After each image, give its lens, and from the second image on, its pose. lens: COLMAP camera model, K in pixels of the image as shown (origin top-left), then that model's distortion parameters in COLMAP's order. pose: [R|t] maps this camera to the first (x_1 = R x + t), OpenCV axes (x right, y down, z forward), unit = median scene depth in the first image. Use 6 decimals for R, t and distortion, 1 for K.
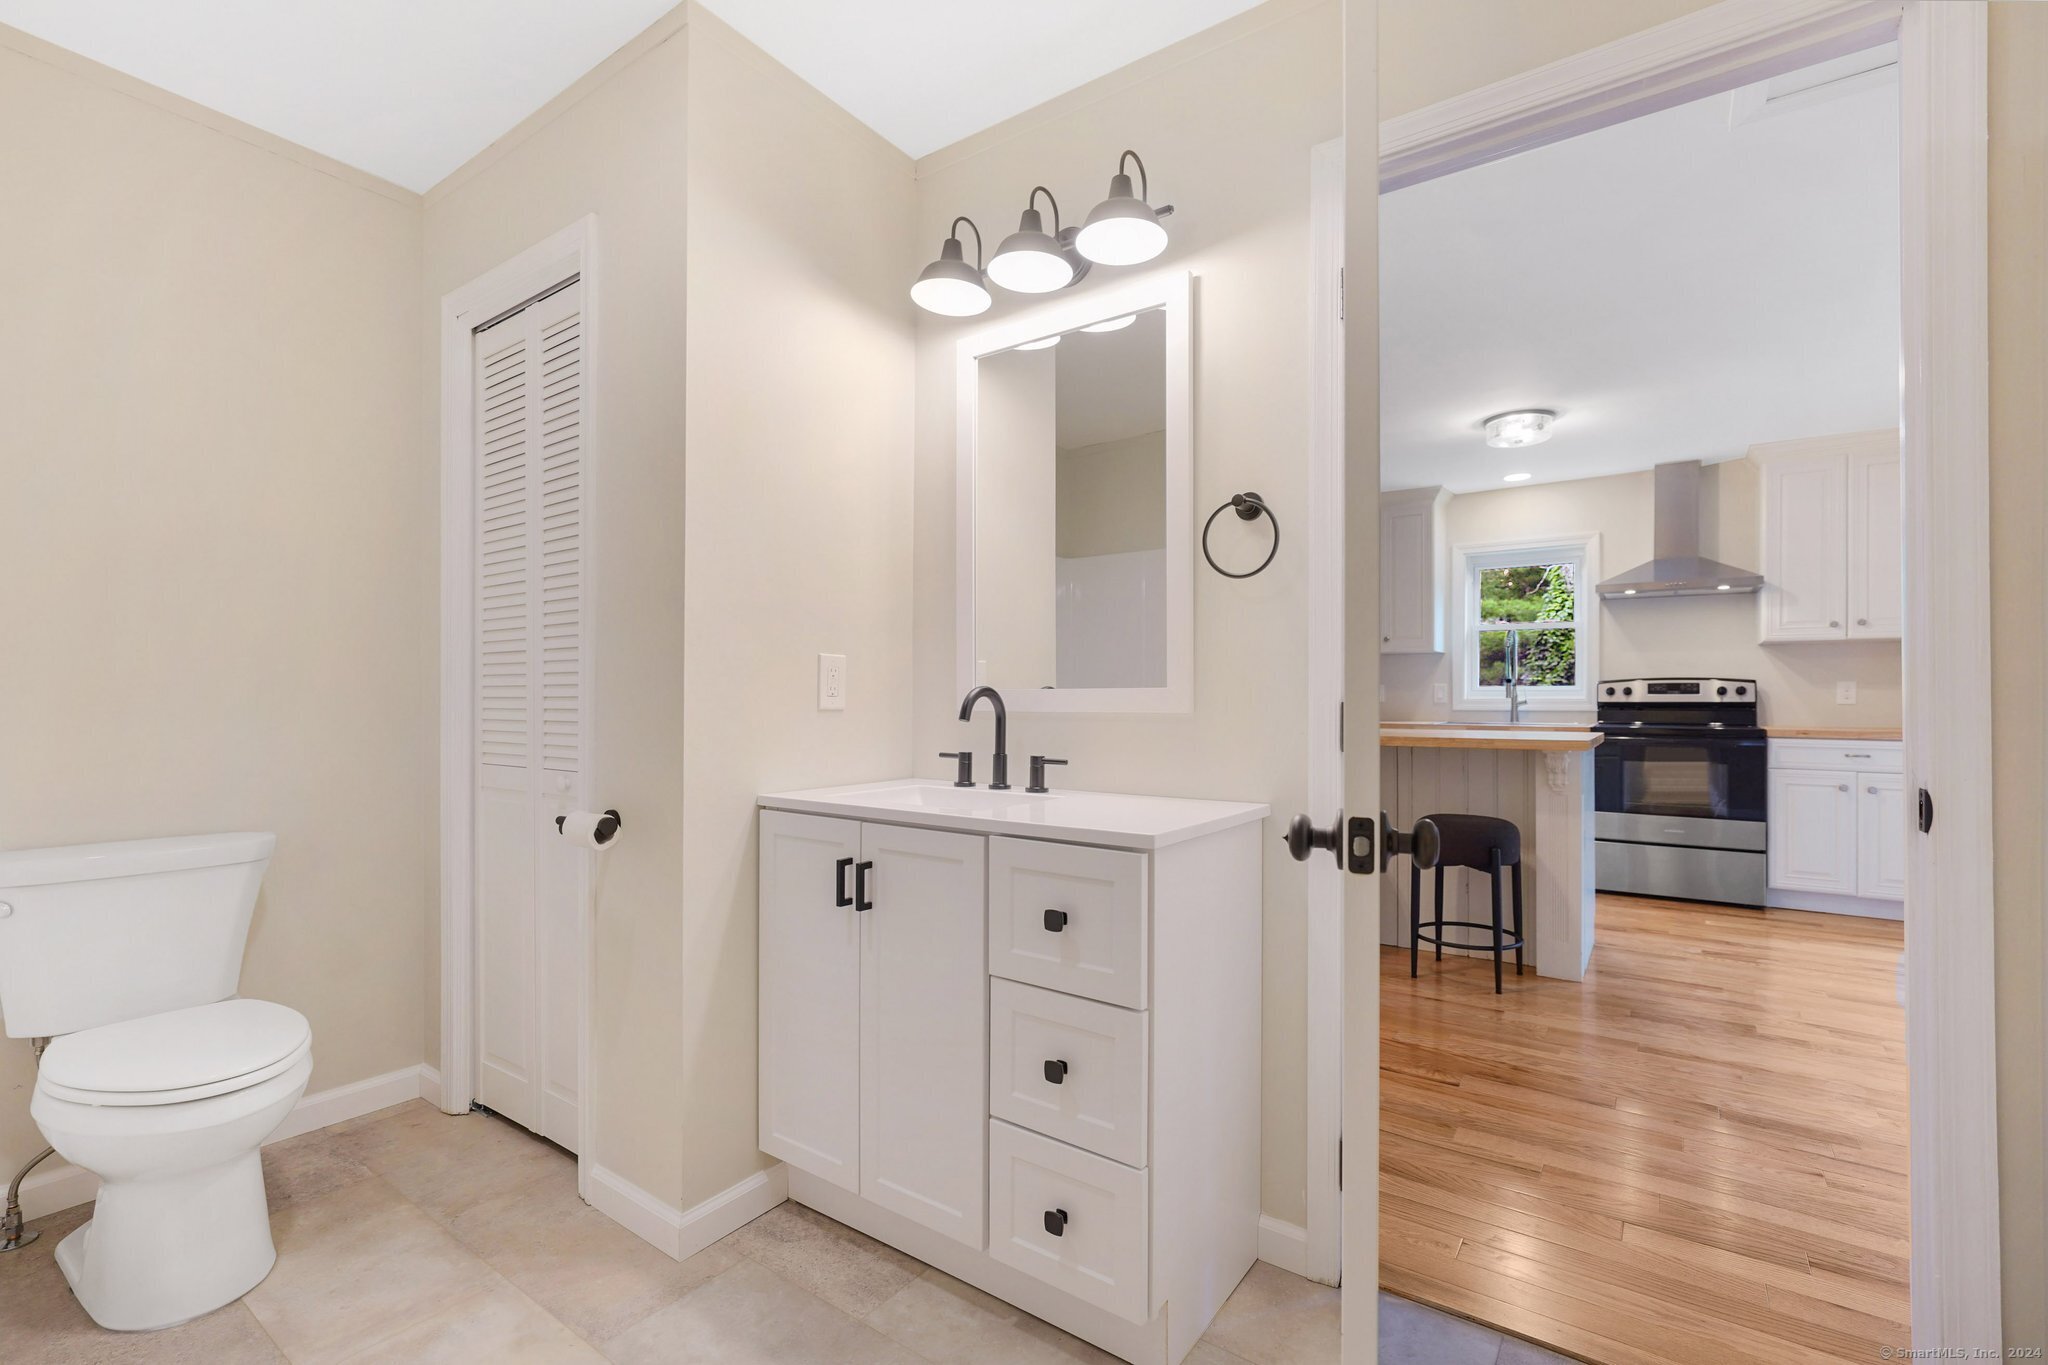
lens RADIAL K [[917.3, 0, 1037.7], [0, 917.3, 689.7], [0, 0, 1]] dist [0.007339, -0.000117]
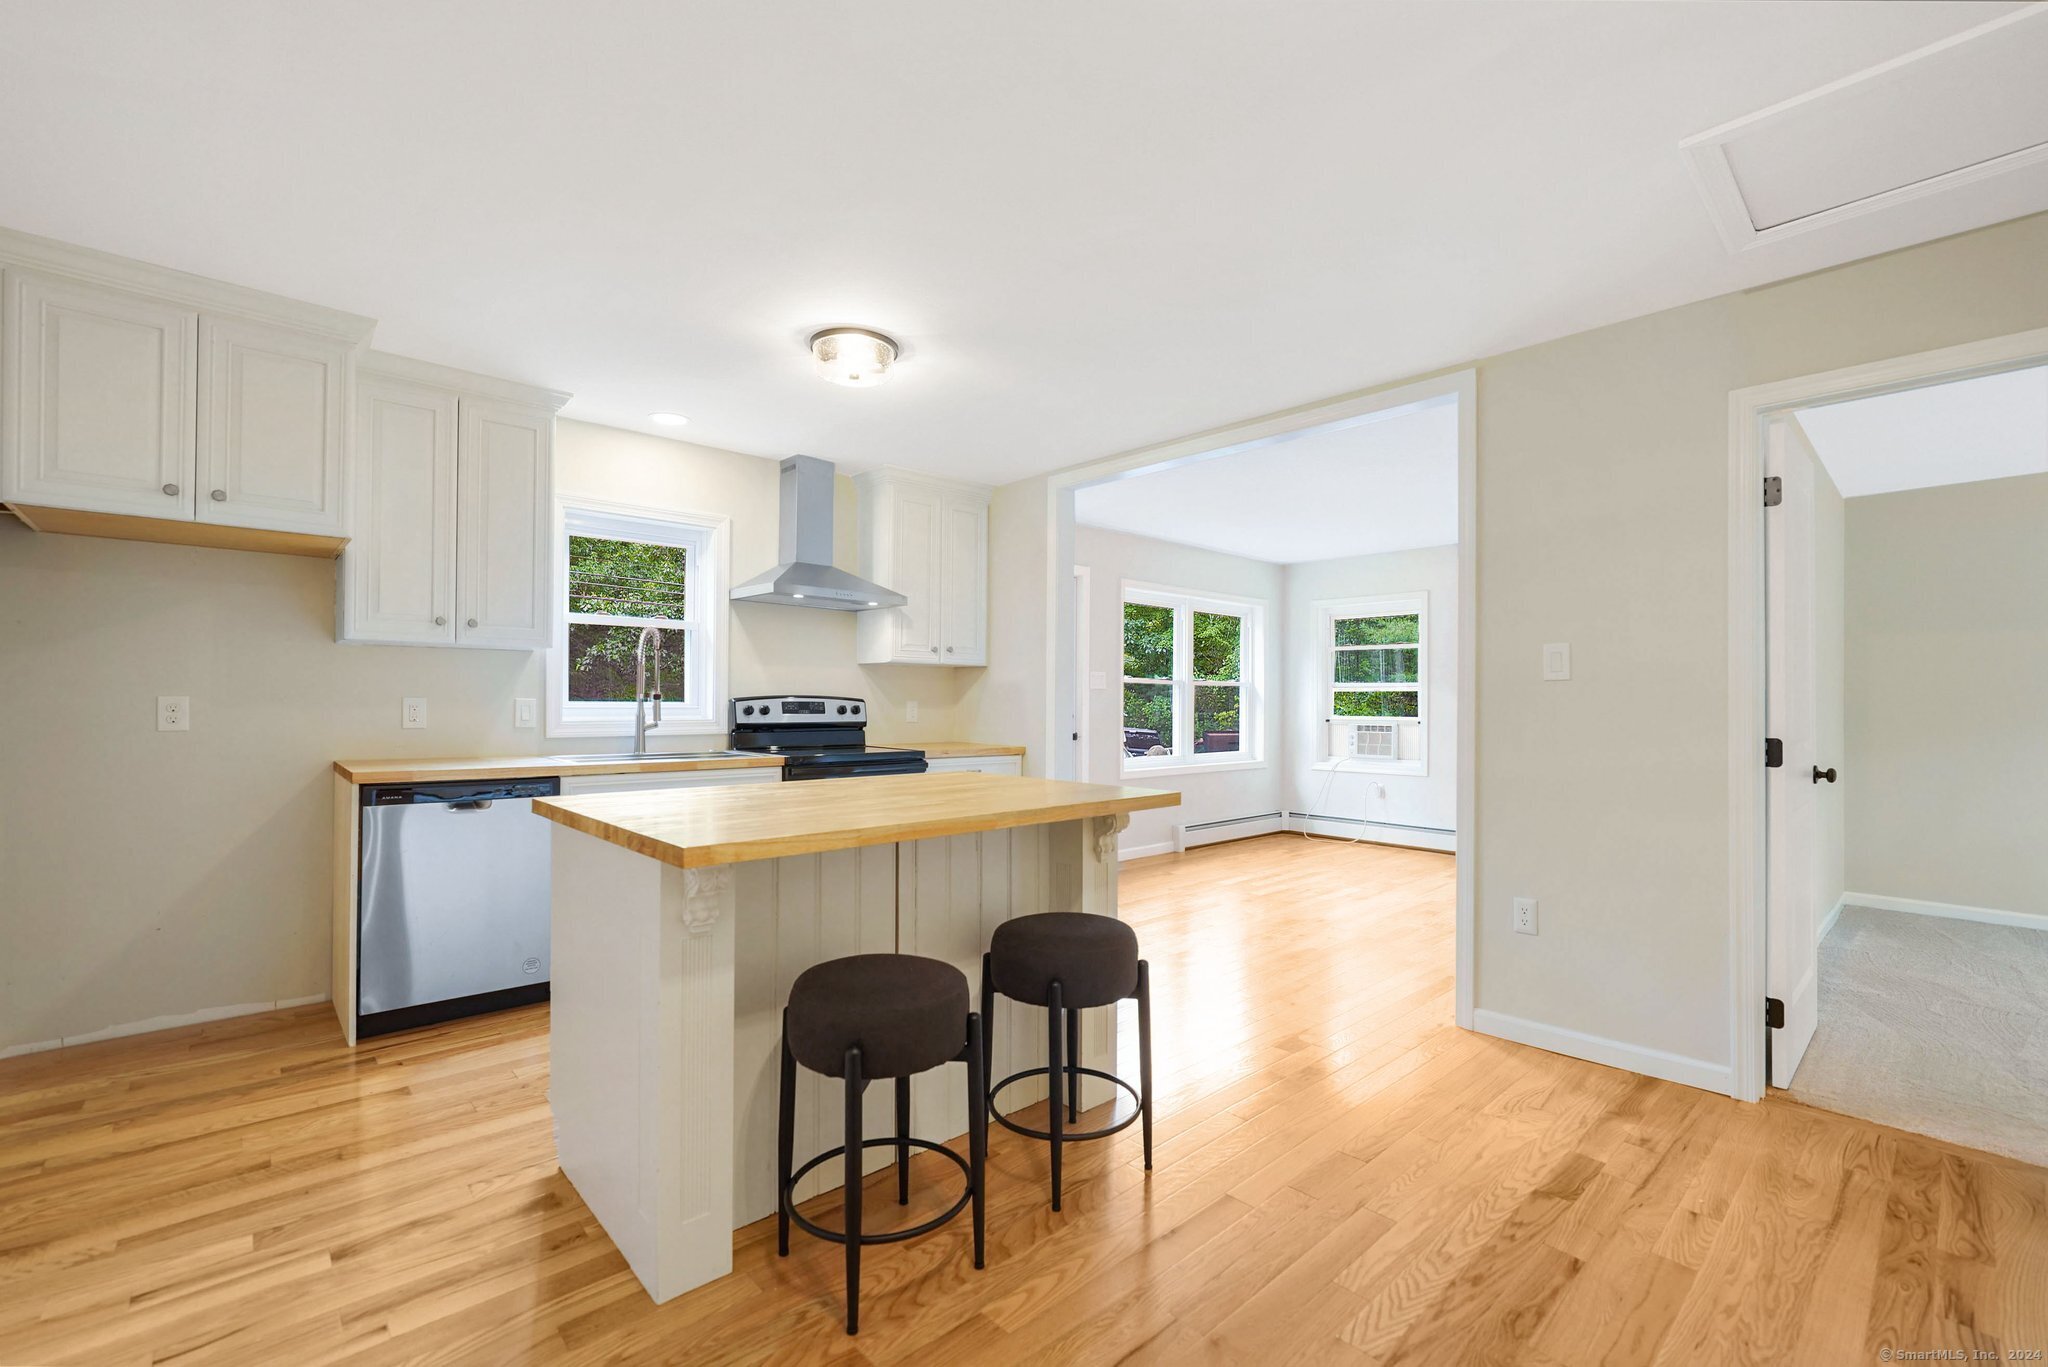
lens RADIAL K [[880.2, 0, 1042.3], [0, 880.2, 700.2], [0, 0, 1]] dist [-0.000433, -0.000004]
pose [[0.213502, 0.001683, 0.976941, -0.106507], [-0.016671, 0.999859, 0.001921, -0.014257], [-0.976800, -0.016697, 0.213500, 0.605837]]
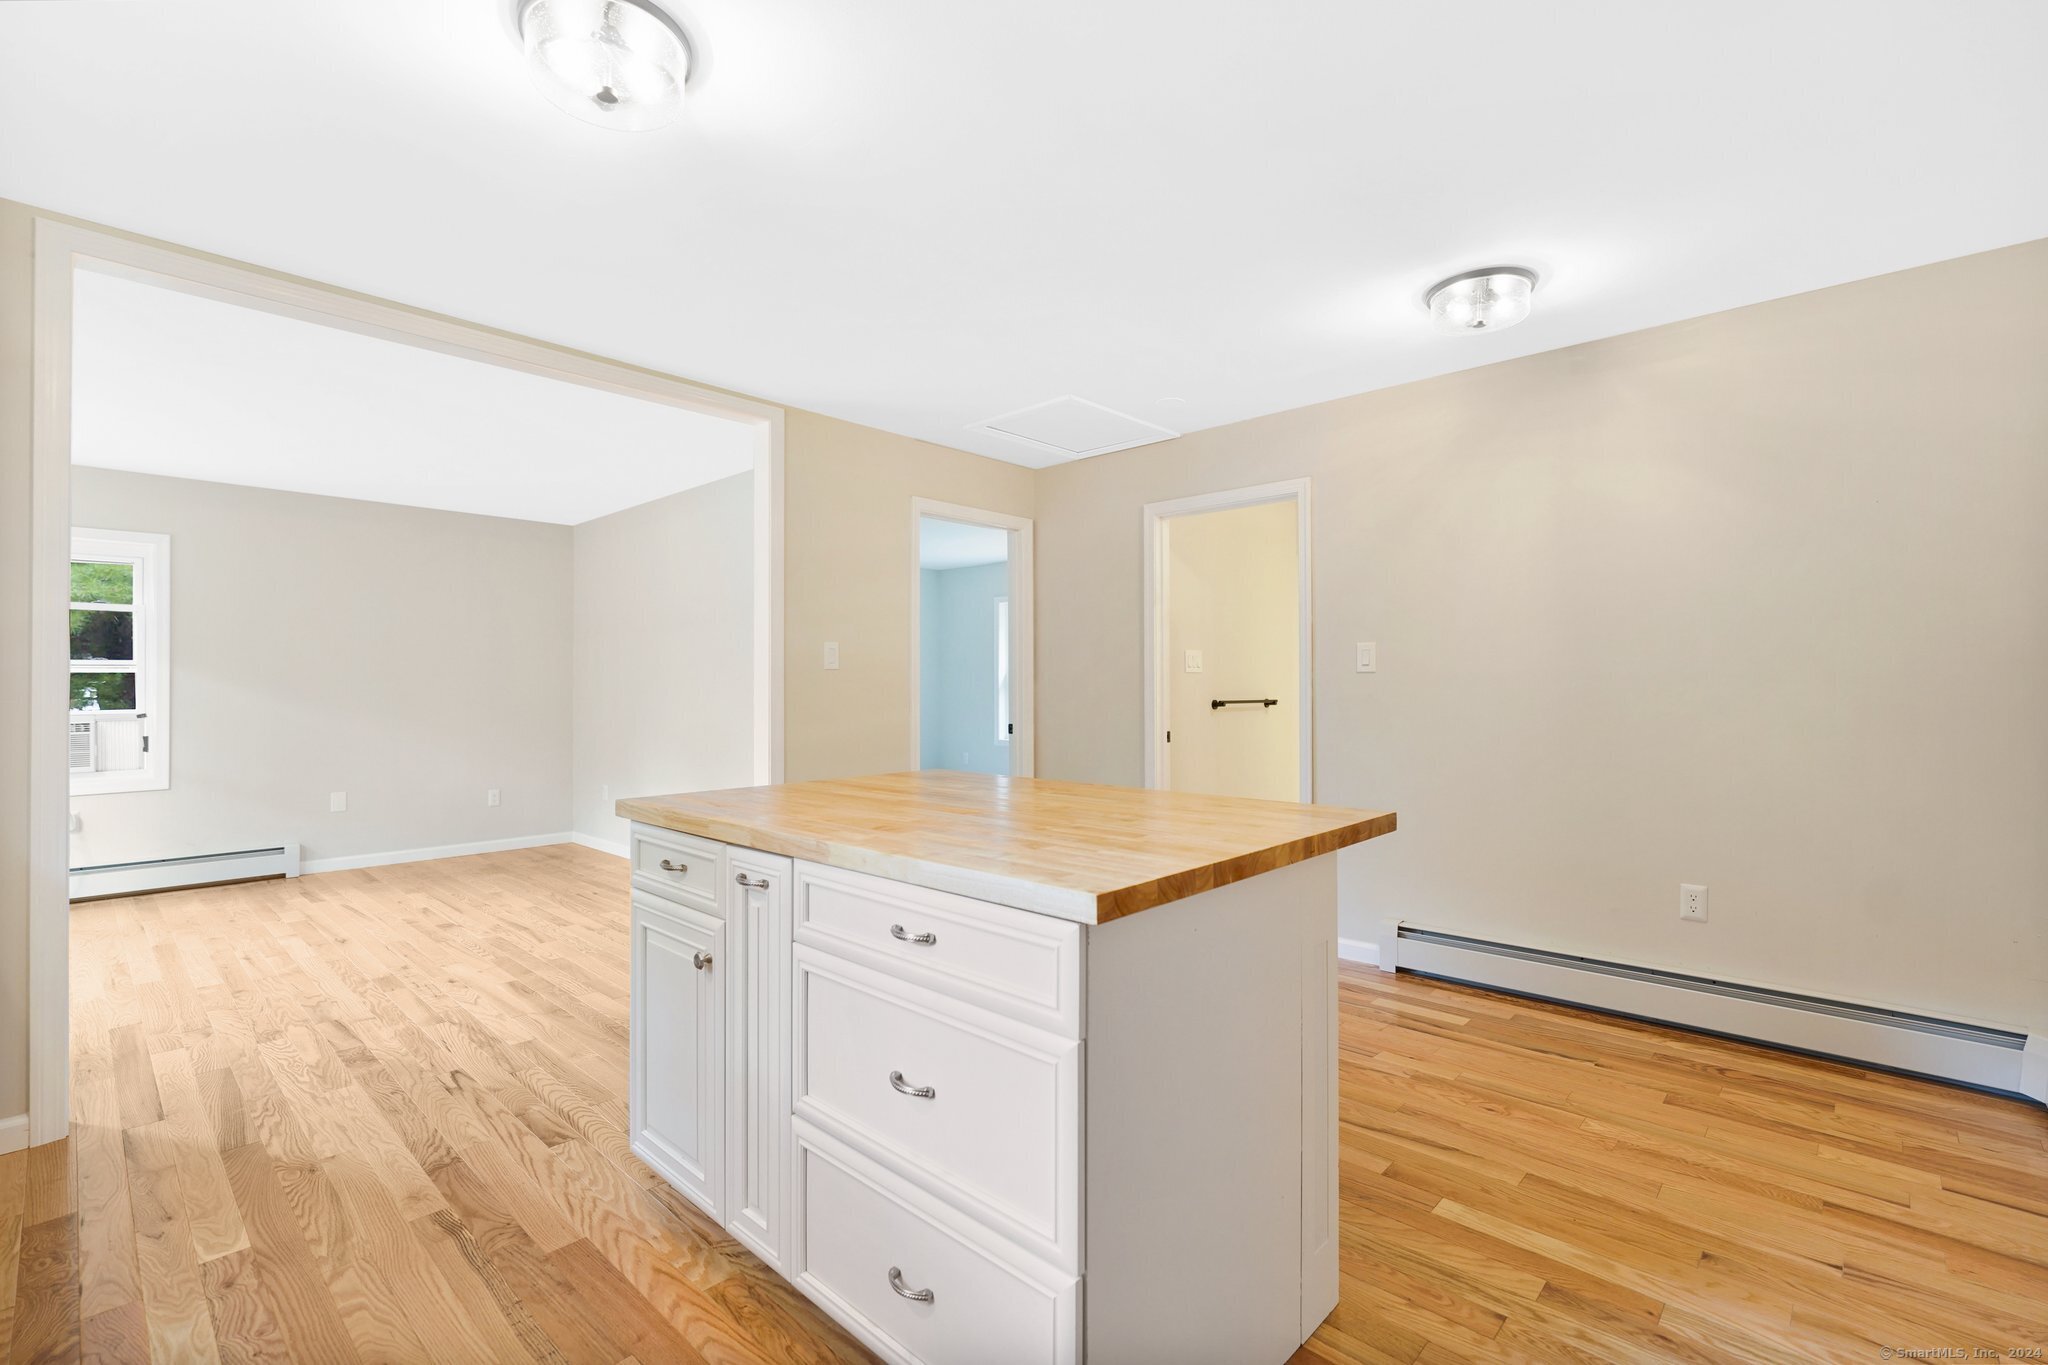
lens RADIAL K [[917.3, 0, 999.4], [0, 917.3, 671.8], [0, 0, 1]] dist [0.007339, -0.000117]
pose [[-0.985630, 0.003195, 0.168887, 0.245432], [-0.000765, 0.999726, -0.023377, -0.012491], [-0.168915, -0.023170, -0.985358, 1.179192]]
